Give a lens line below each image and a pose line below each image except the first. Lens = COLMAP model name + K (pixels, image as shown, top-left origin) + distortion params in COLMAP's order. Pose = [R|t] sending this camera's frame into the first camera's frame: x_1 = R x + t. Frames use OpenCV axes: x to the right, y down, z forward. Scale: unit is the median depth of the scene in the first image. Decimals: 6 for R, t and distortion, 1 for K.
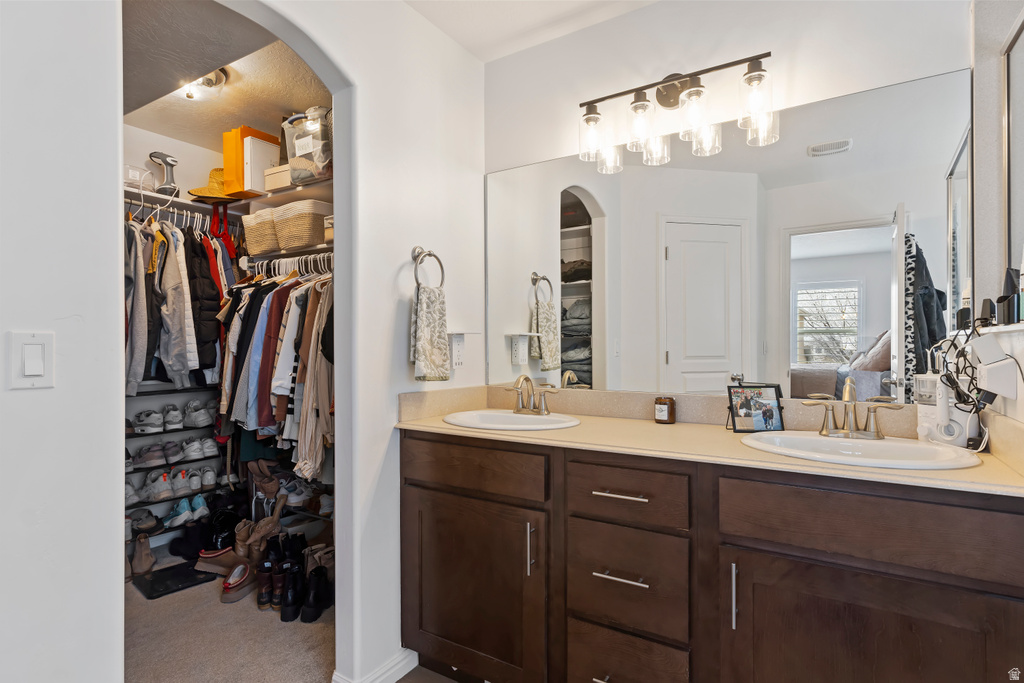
lens RADIAL K [[537.8, 0, 512.0], [0, 537.8, 341.5], [0, 0, 1]] dist [0.003441, 0.000497]
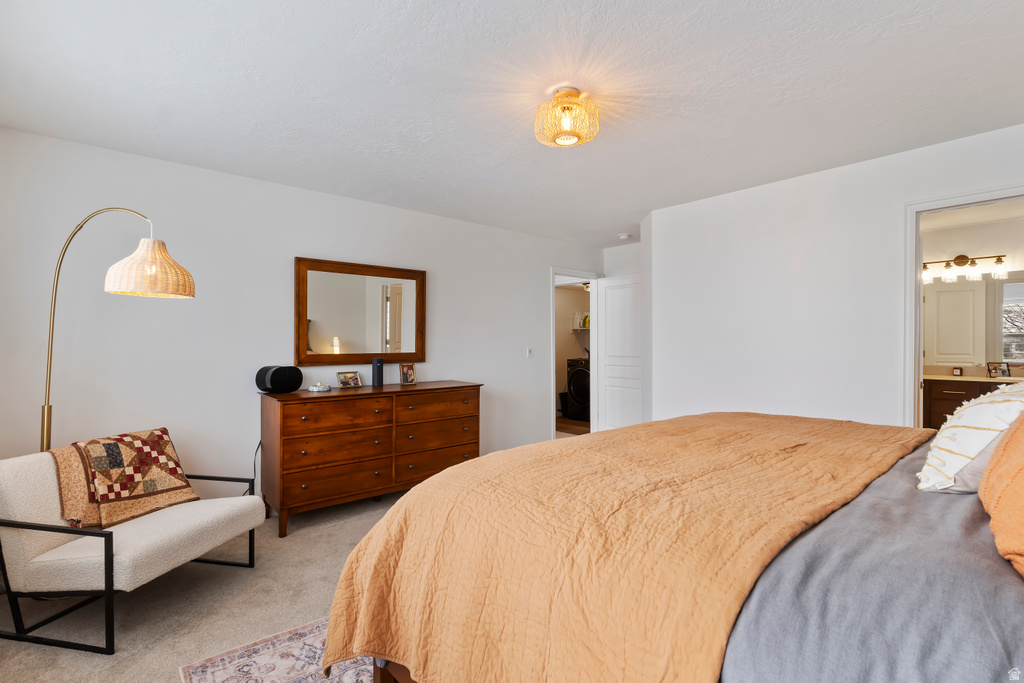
lens RADIAL K [[490.8, 0, 516.4], [0, 490.8, 343.1], [0, 0, 1]] dist [0.004061, 0.000656]
pose [[0.966299, -0.000604, -0.257421, -1.358728], [0.003217, 0.999947, 0.009730, -0.060841], [0.257402, -0.010230, 0.966250, -2.225847]]
